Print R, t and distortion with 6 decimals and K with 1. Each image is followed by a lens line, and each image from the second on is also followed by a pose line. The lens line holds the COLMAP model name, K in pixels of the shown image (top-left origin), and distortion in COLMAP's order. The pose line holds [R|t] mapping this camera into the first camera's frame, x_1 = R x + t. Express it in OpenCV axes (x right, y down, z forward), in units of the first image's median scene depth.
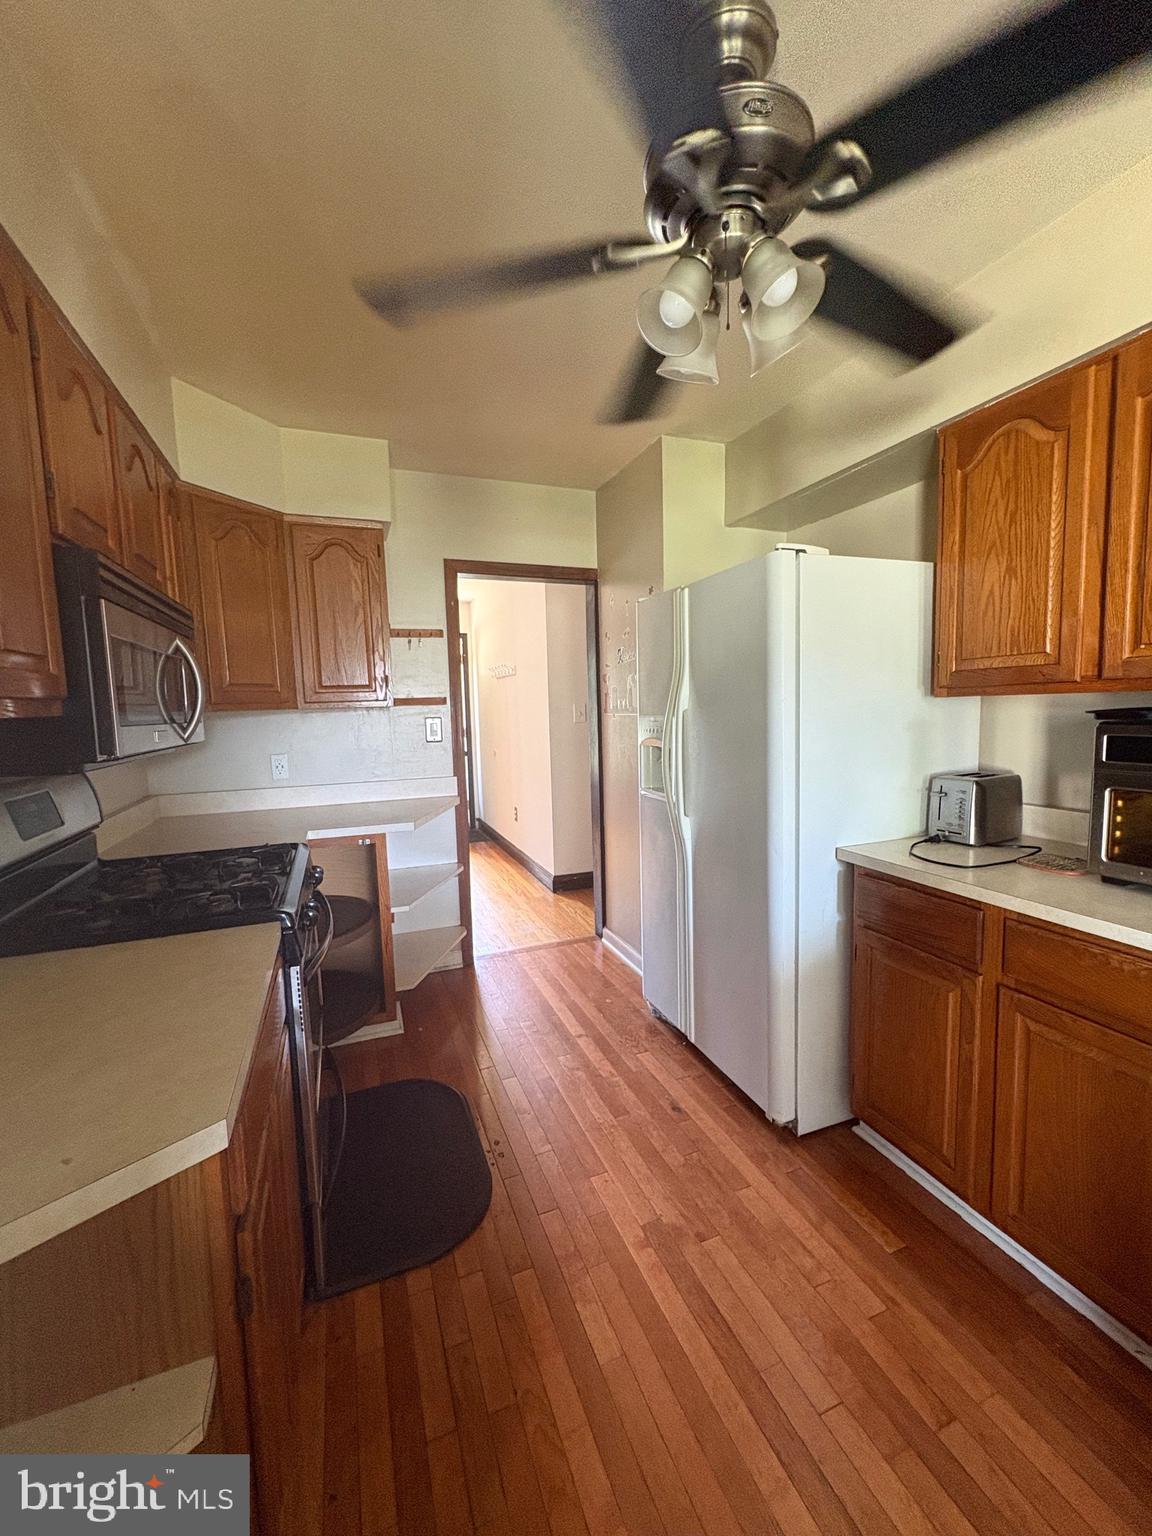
lens RADIAL K [[609.1, 0, 578.5], [0, 609.1, 765.8], [0, 0, 1]] dist [0.004752, -0.001113]
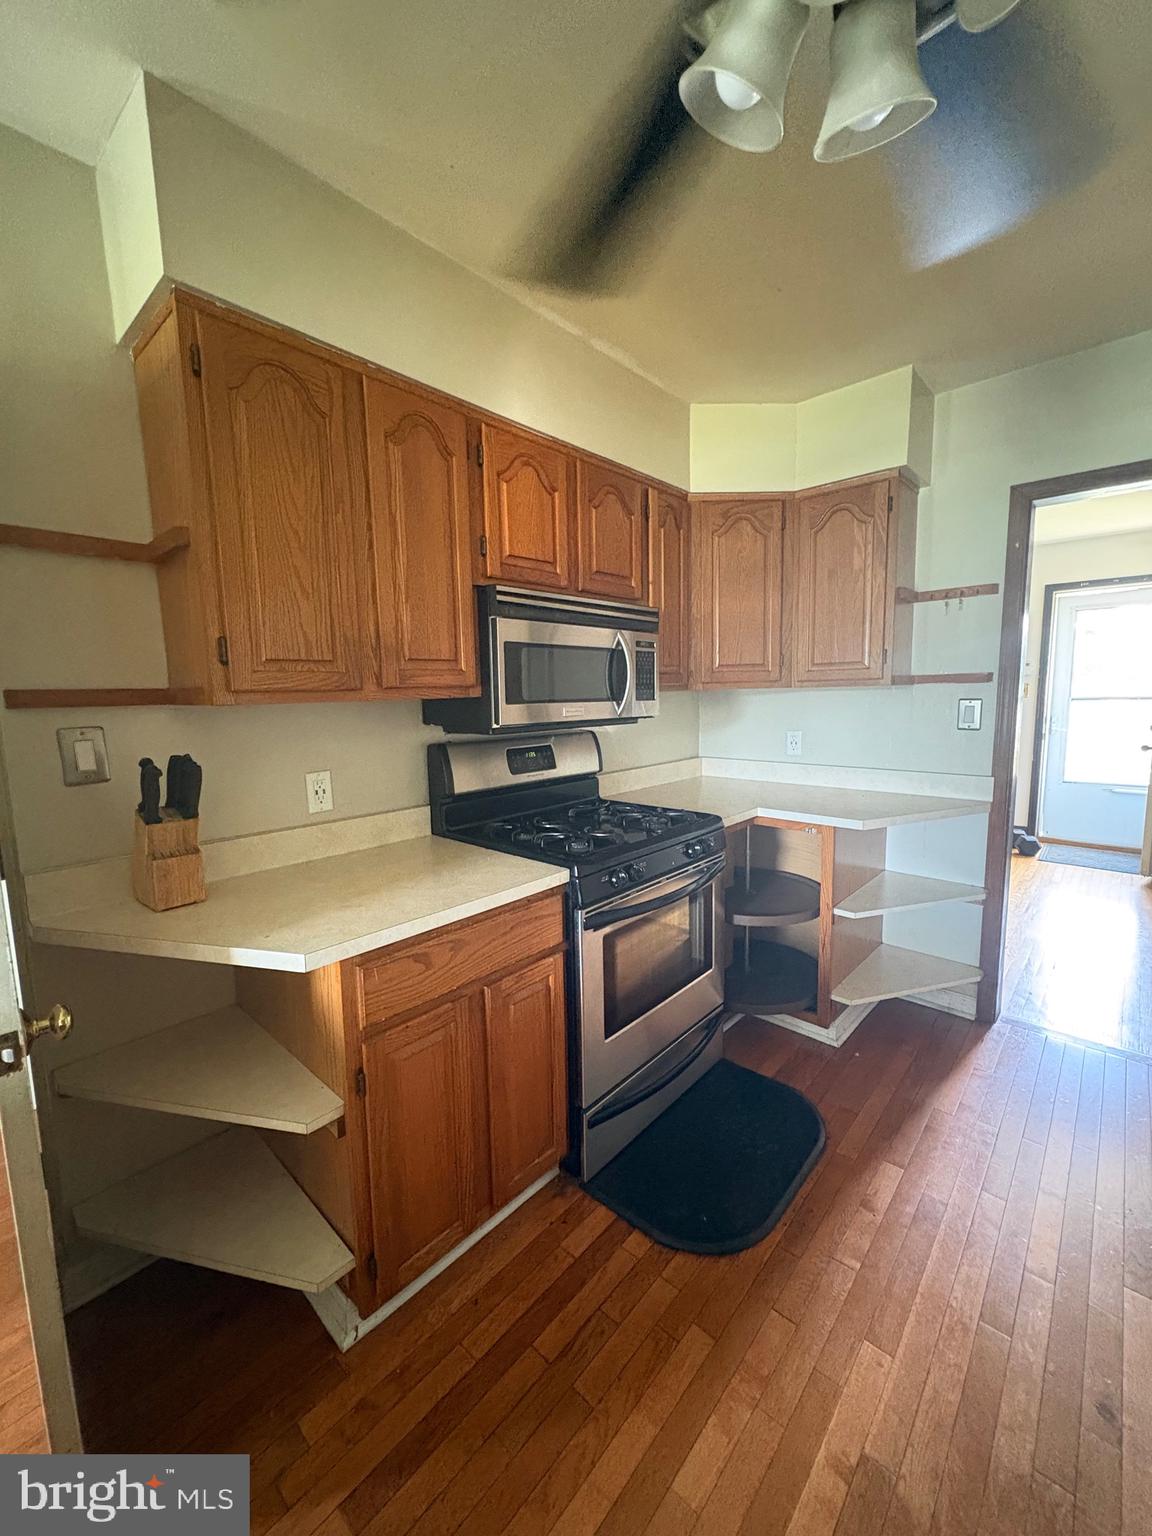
lens RADIAL K [[609.1, 0, 583.4], [0, 609.1, 769.2], [0, 0, 1]] dist [0.004752, -0.001113]
pose [[0.452192, 0.127780, -0.882720, 0.305161], [-0.081019, 0.991478, 0.102019, -0.036415], [0.888233, 0.025385, 0.458691, 0.248273]]
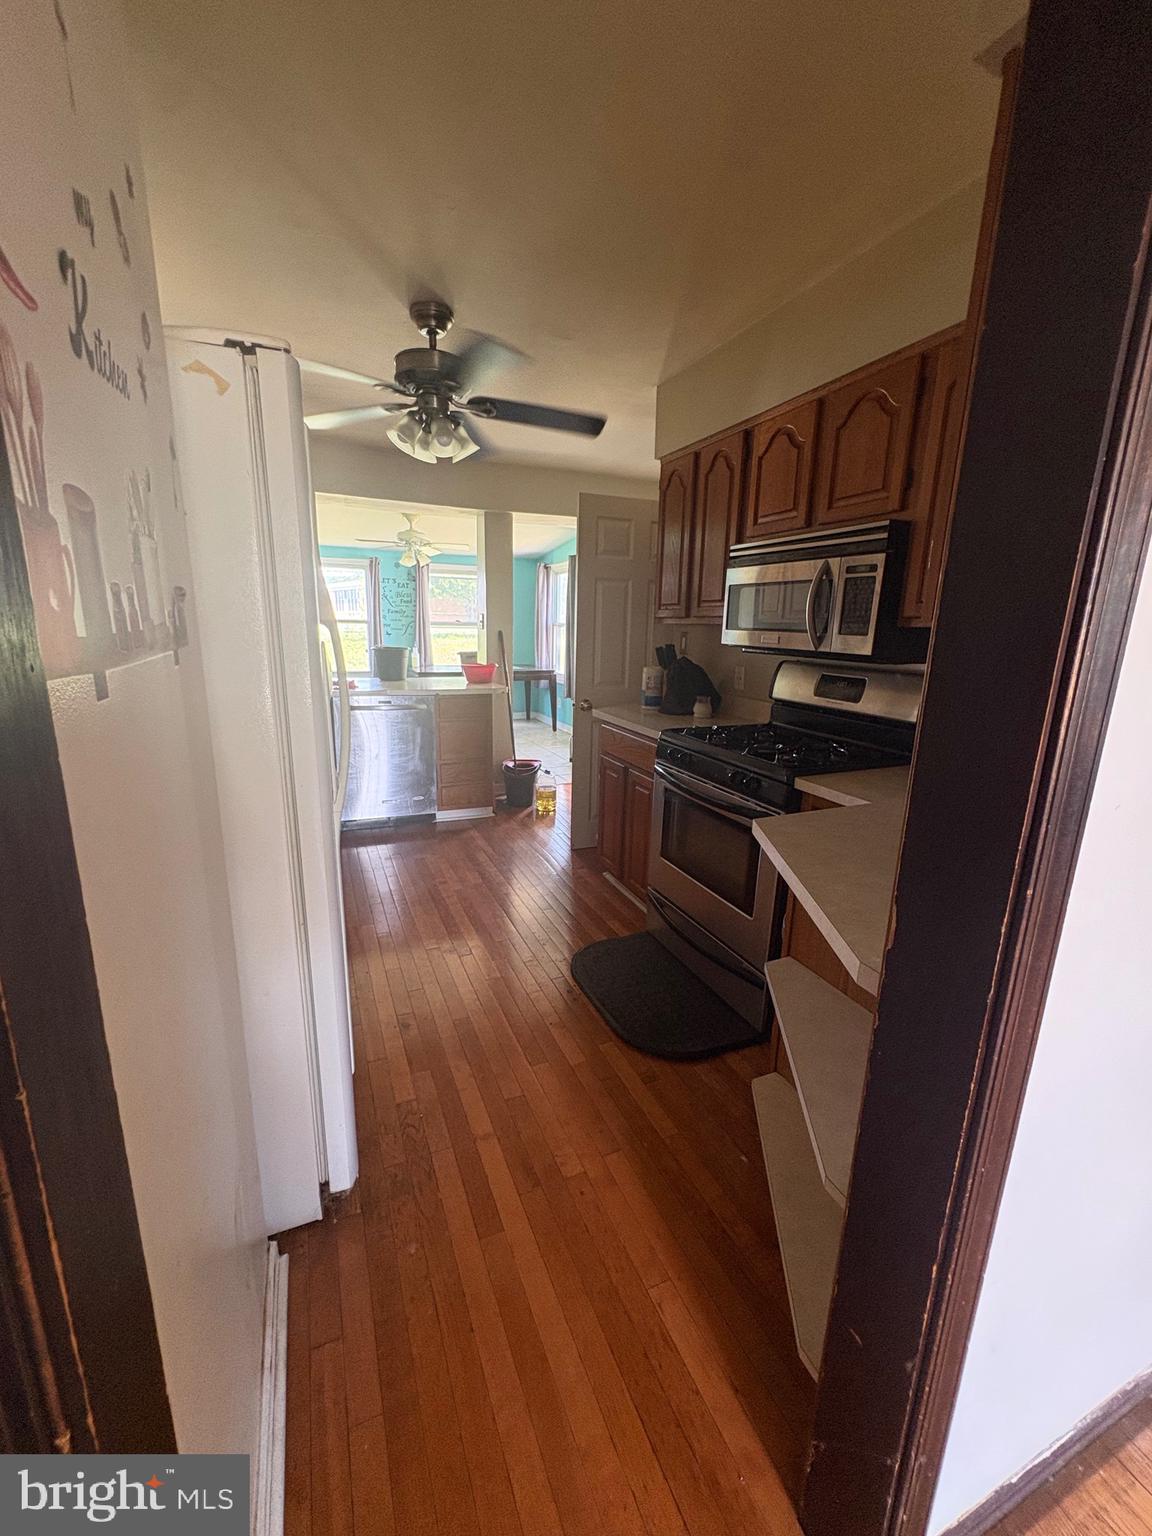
lens RADIAL K [[609.1, 0, 571.6], [0, 609.1, 764.7], [0, 0, 1]] dist [0.004752, -0.001113]
pose [[-0.999147, 0.007217, -0.040653, -0.064893], [-0.006390, 0.945709, 0.324951, -0.147775], [0.040791, 0.324934, -0.944857, 1.524136]]
